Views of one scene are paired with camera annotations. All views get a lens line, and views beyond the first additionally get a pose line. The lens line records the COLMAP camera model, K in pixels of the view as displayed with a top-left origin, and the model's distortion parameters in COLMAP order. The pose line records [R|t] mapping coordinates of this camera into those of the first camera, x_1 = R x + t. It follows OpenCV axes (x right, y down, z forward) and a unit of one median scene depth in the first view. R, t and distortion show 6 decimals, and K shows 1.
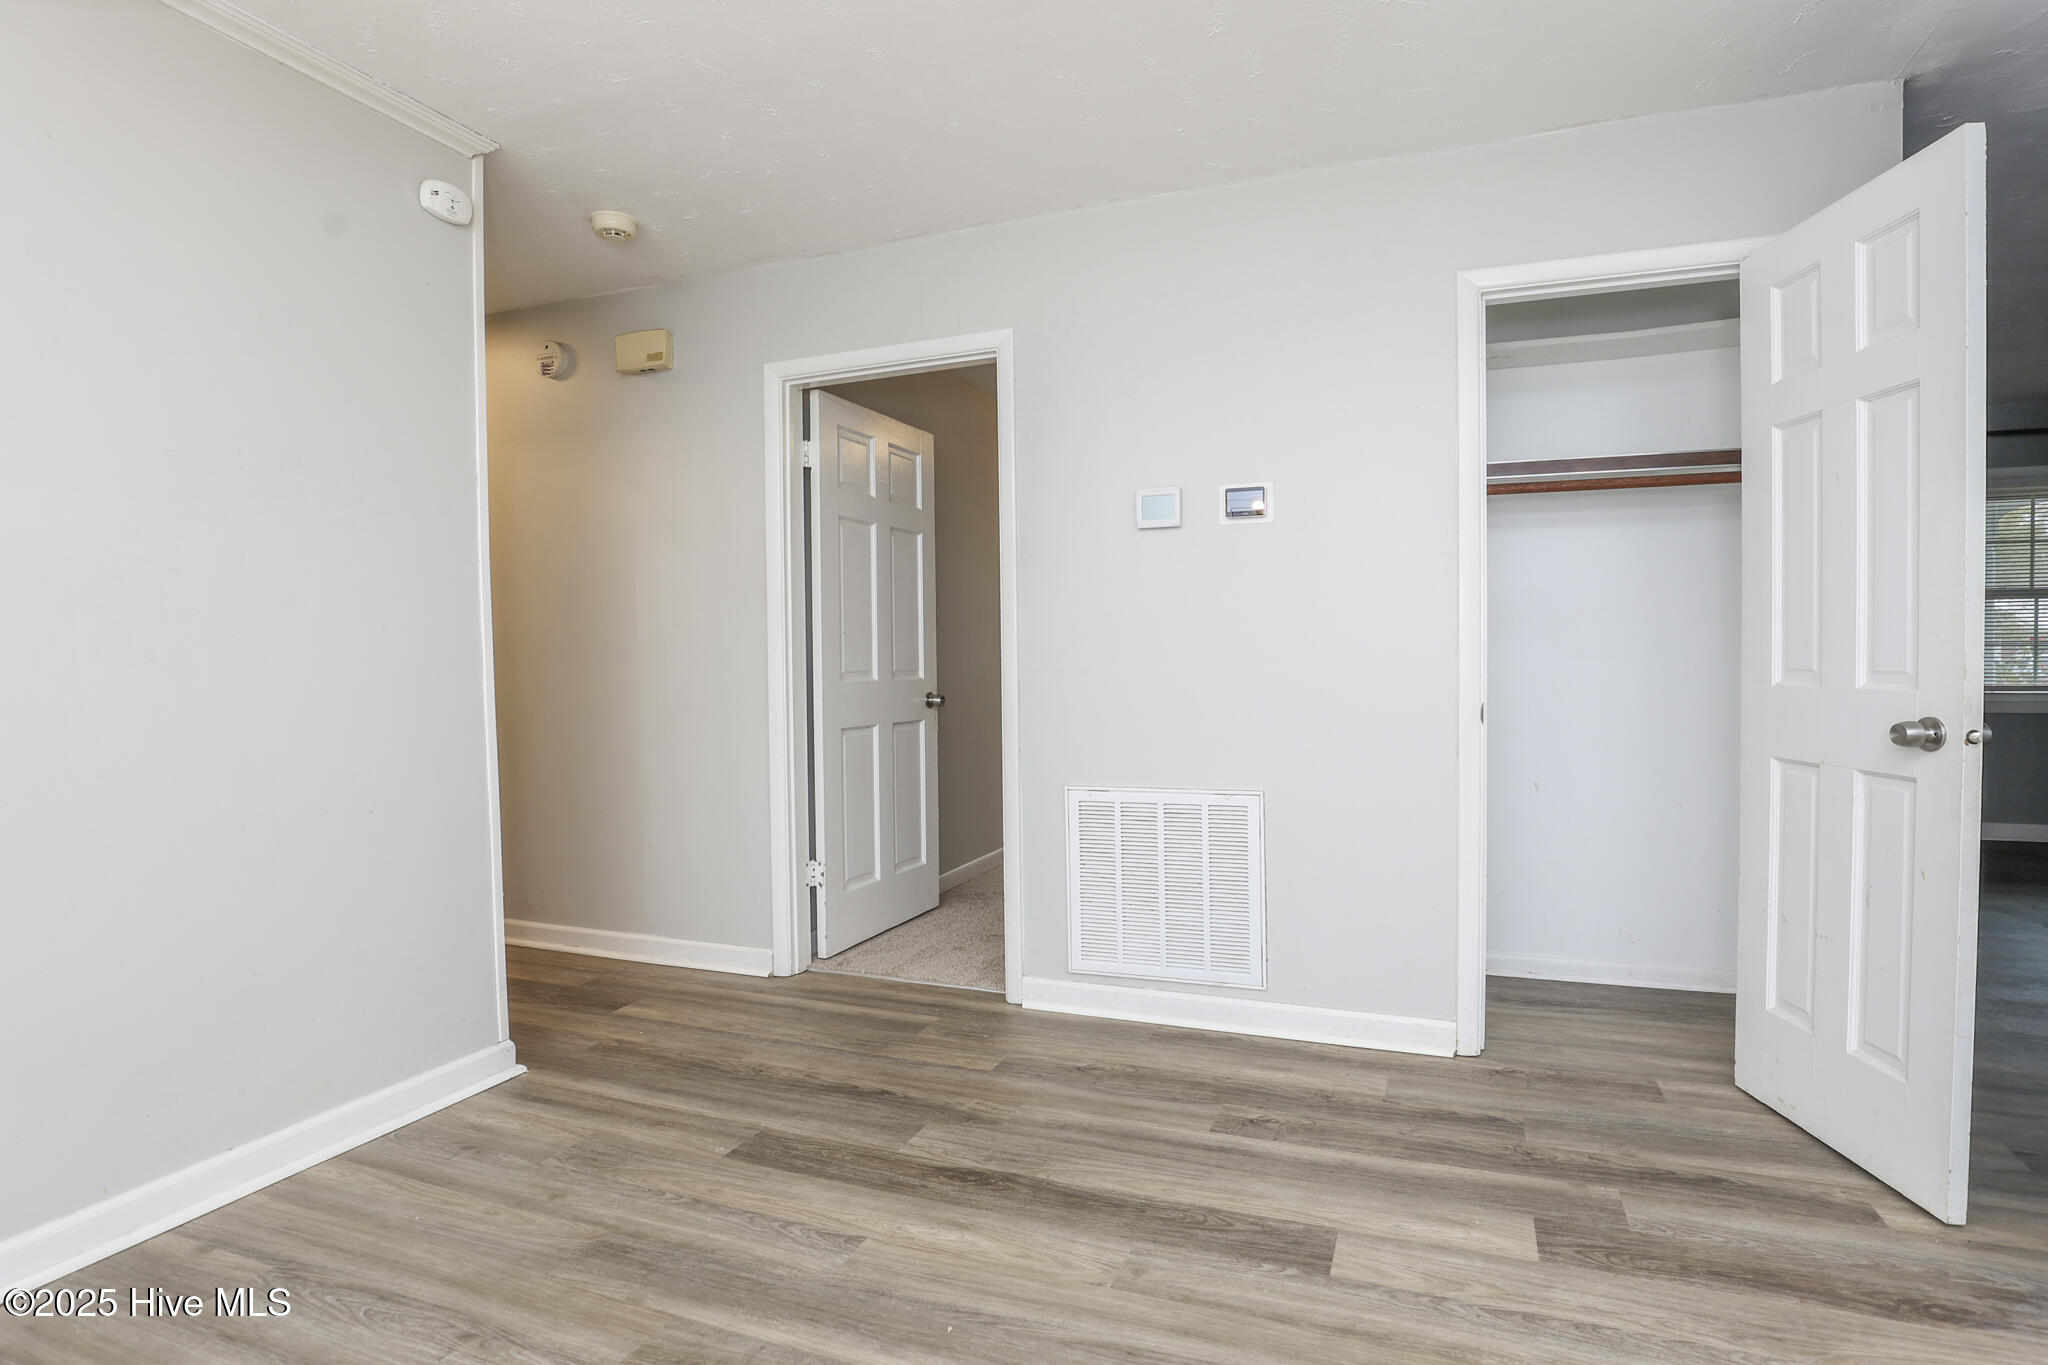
lens RADIAL K [[957.1, 0, 1089.7], [0, 957.1, 675.6], [0, 0, 1]] dist [-0.035170, 0.006920]
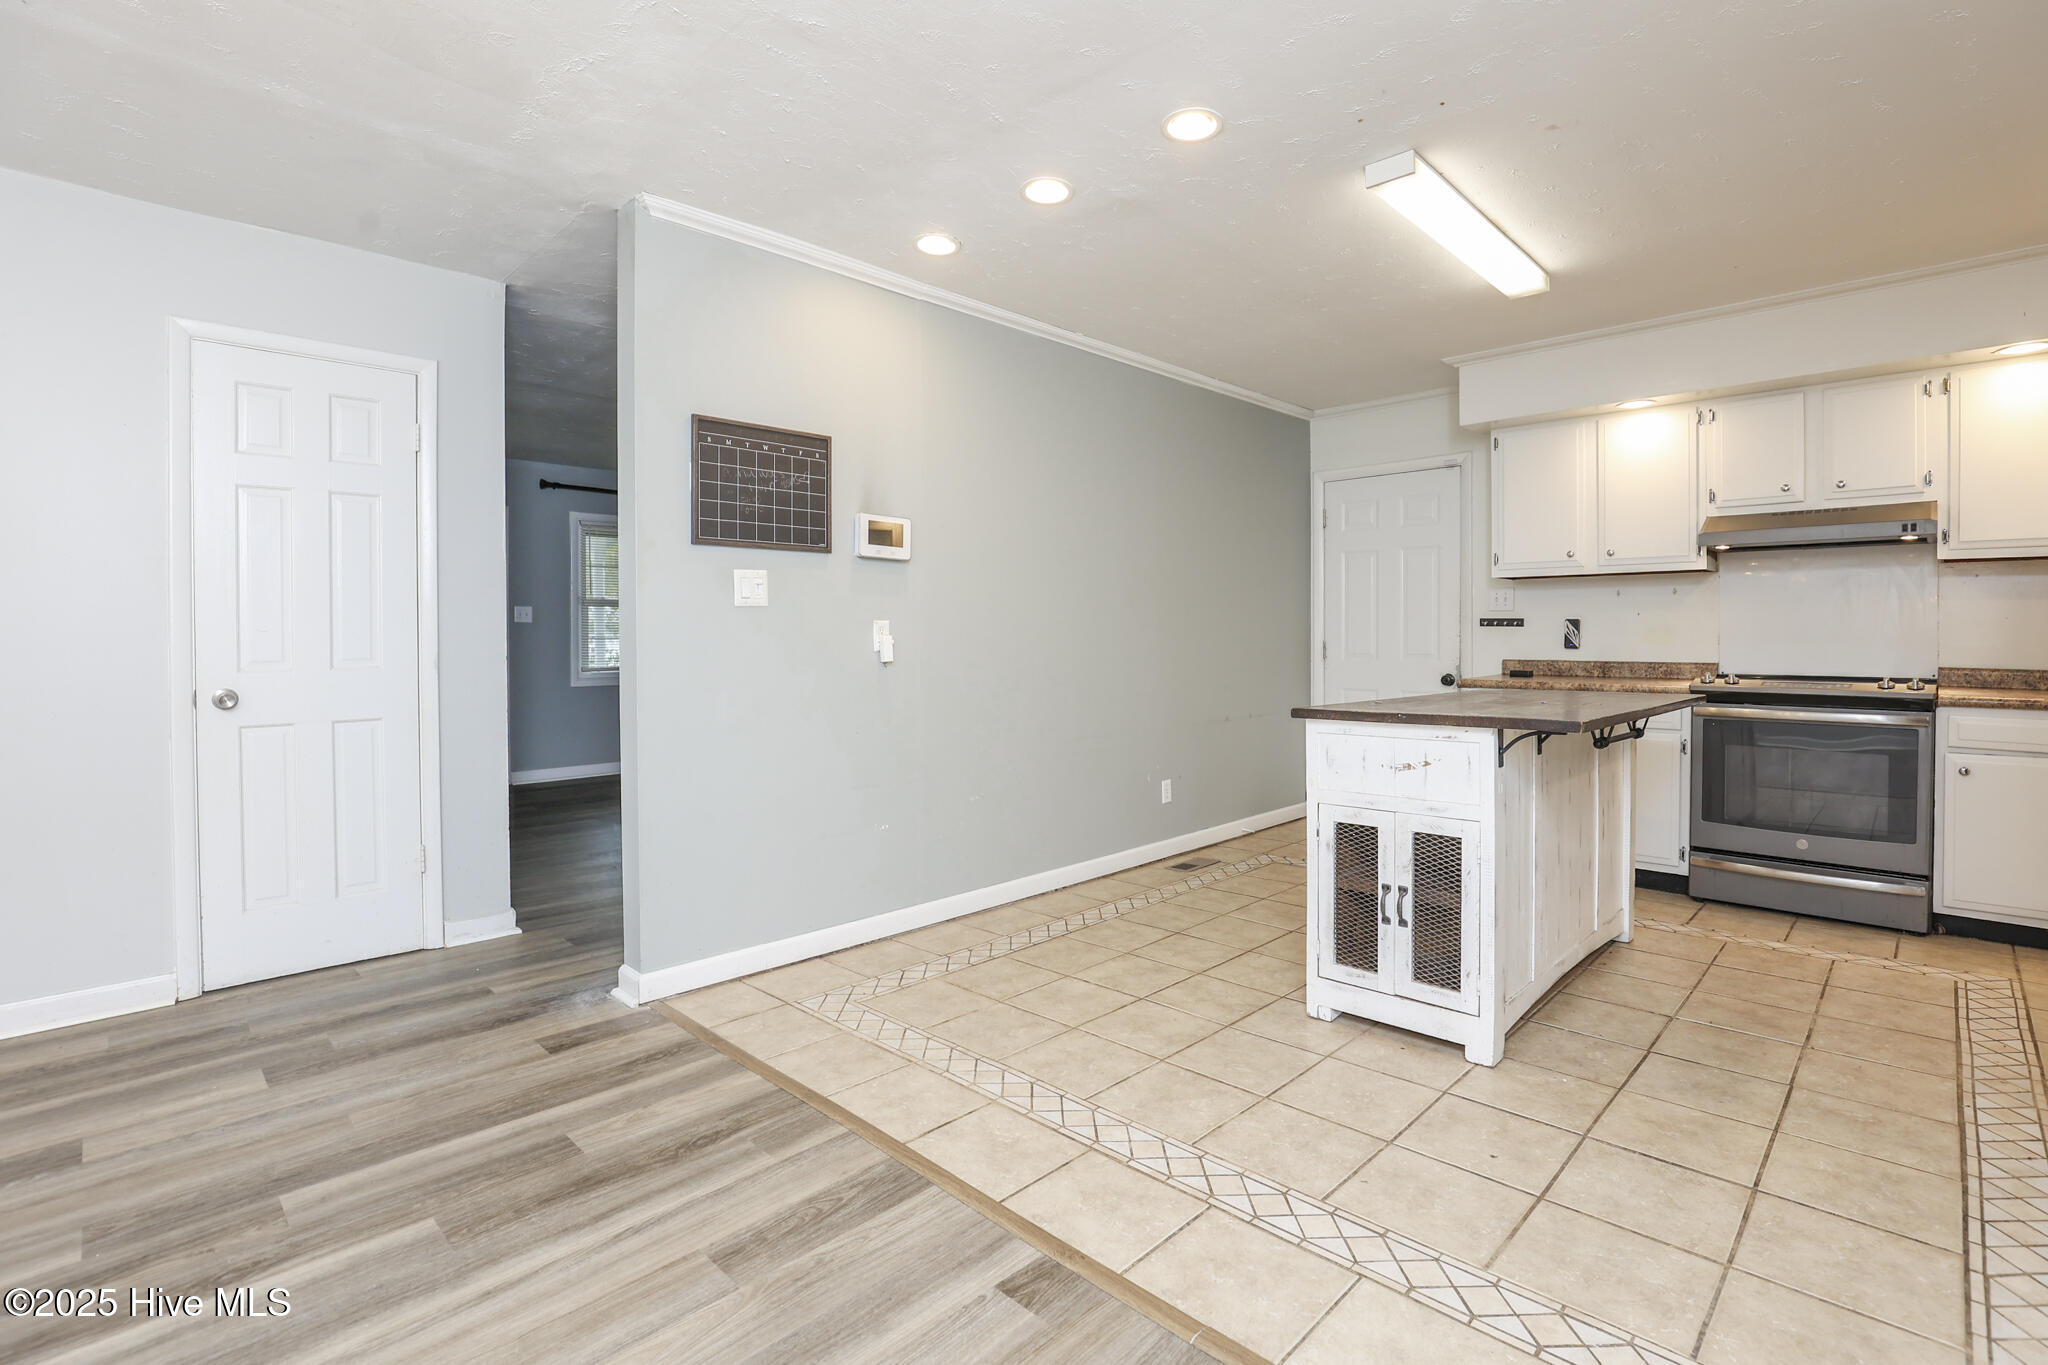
lens RADIAL K [[972.6, 0, 993.4], [0, 972.6, 648.5], [0, 0, 1]] dist [-0.034446, 0.005206]
pose [[0.439904, -0.001796, 0.898043, -0.246368], [0.015508, 0.999864, -0.005597, -0.007060], [-0.897911, 0.016389, 0.439872, -0.472779]]
